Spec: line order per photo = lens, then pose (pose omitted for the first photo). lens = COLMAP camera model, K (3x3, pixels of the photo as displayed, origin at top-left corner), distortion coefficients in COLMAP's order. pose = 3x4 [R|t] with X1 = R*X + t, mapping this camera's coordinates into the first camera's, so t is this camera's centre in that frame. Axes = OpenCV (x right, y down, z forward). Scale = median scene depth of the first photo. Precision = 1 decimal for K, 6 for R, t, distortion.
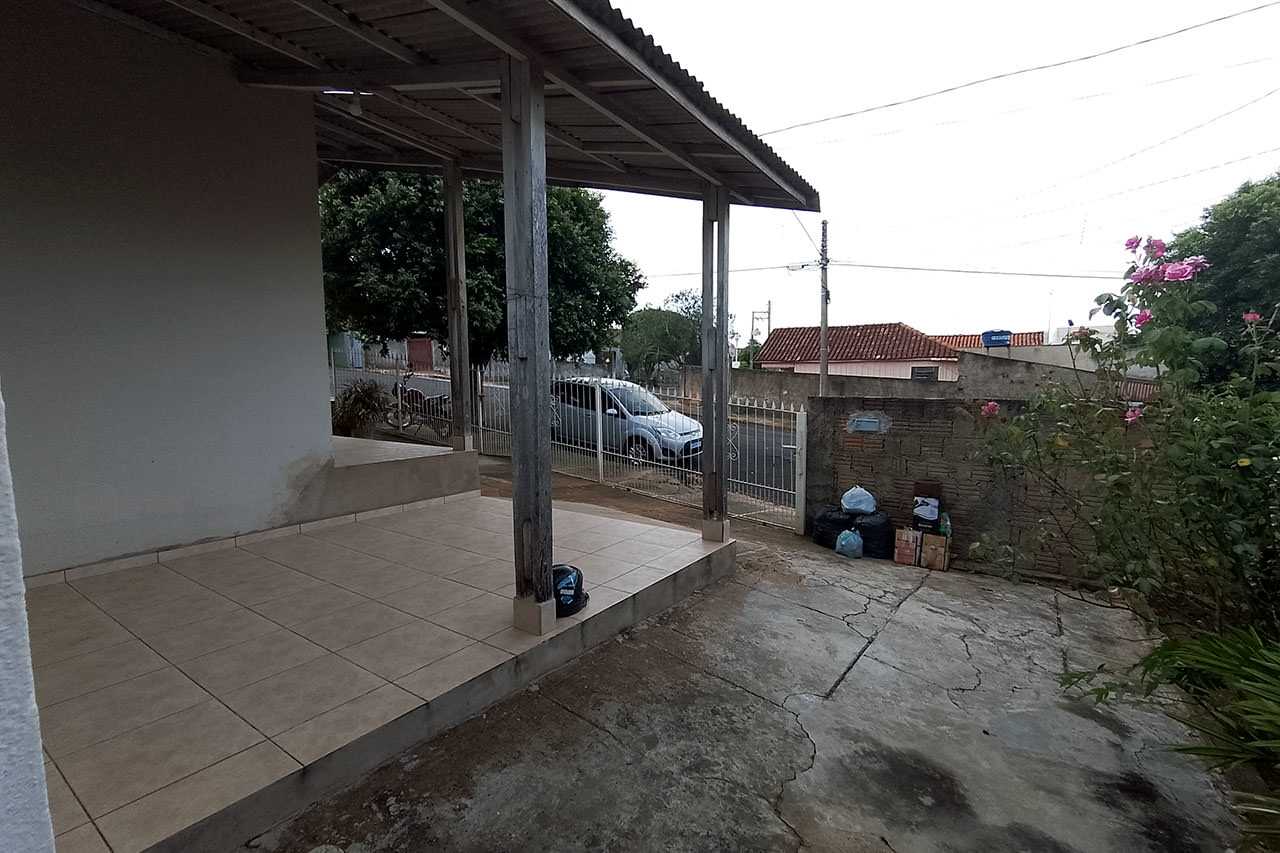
lens RADIAL K [[575.2, 0, 643.2], [0, 575.2, 431.8], [0, 0, 1]] dist [0.003196, -0.000107]
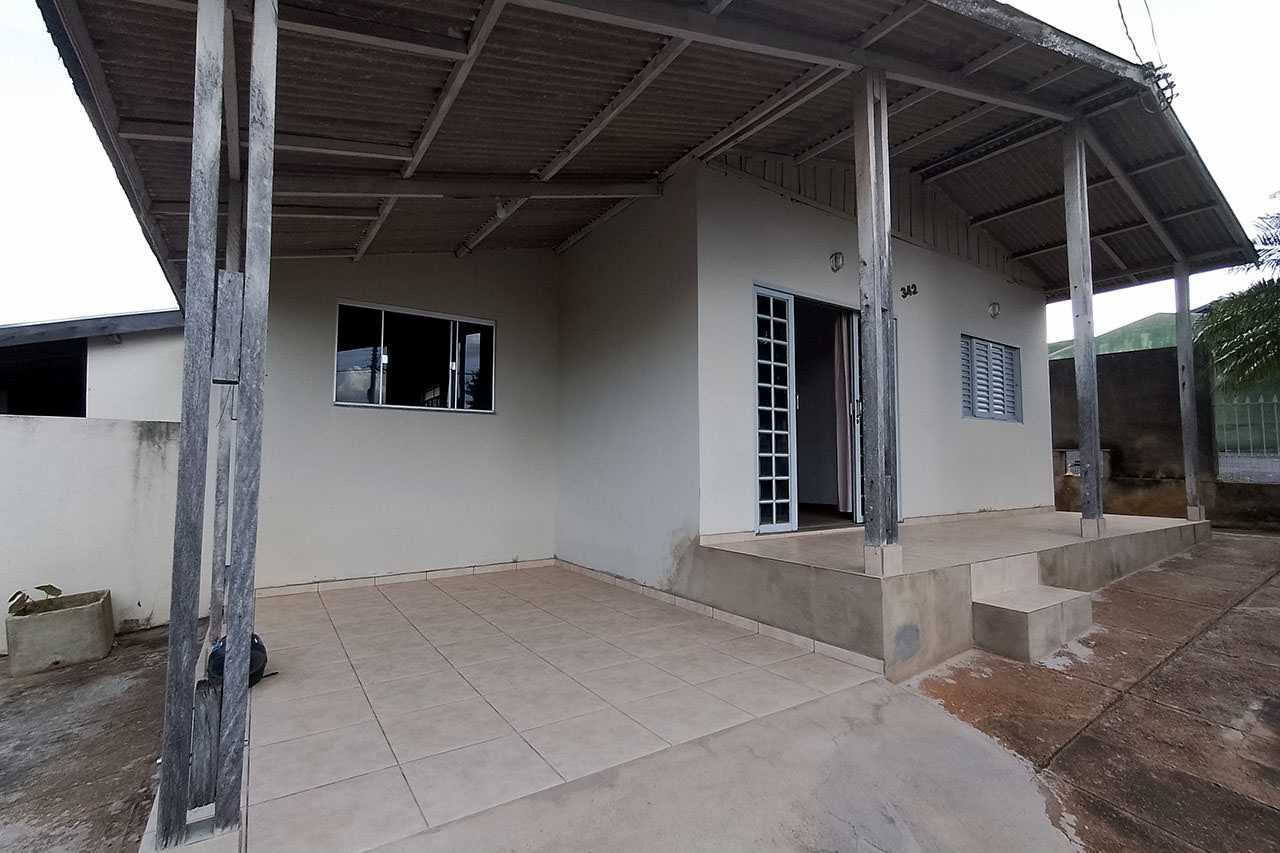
lens RADIAL K [[575.2, 0, 644.4], [0, 575.2, 432.0], [0, 0, 1]] dist [0.003196, -0.000107]
pose [[-0.371160, -0.053169, -0.927045, 0.305494], [-0.077141, 0.996674, -0.026278, -0.077374], [0.925359, 0.061760, -0.374027, 1.177722]]
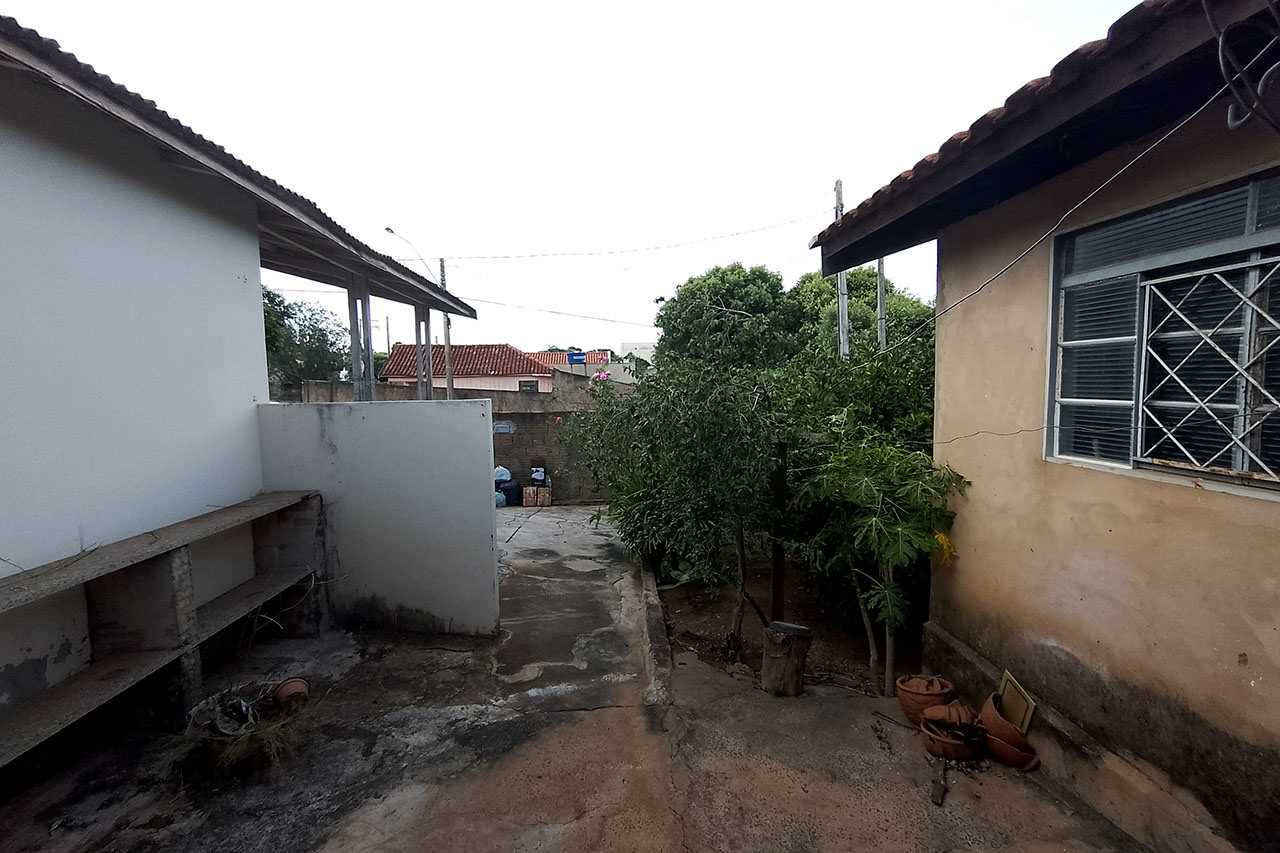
lens RADIAL K [[575.2, 0, 641.8], [0, 575.2, 430.5], [0, 0, 1]] dist [0.003196, -0.000107]
pose [[0.796612, -0.059995, 0.601506, -0.318660], [0.068210, 0.997629, 0.009170, 0.005698], [-0.600630, 0.033724, 0.798815, -0.626250]]
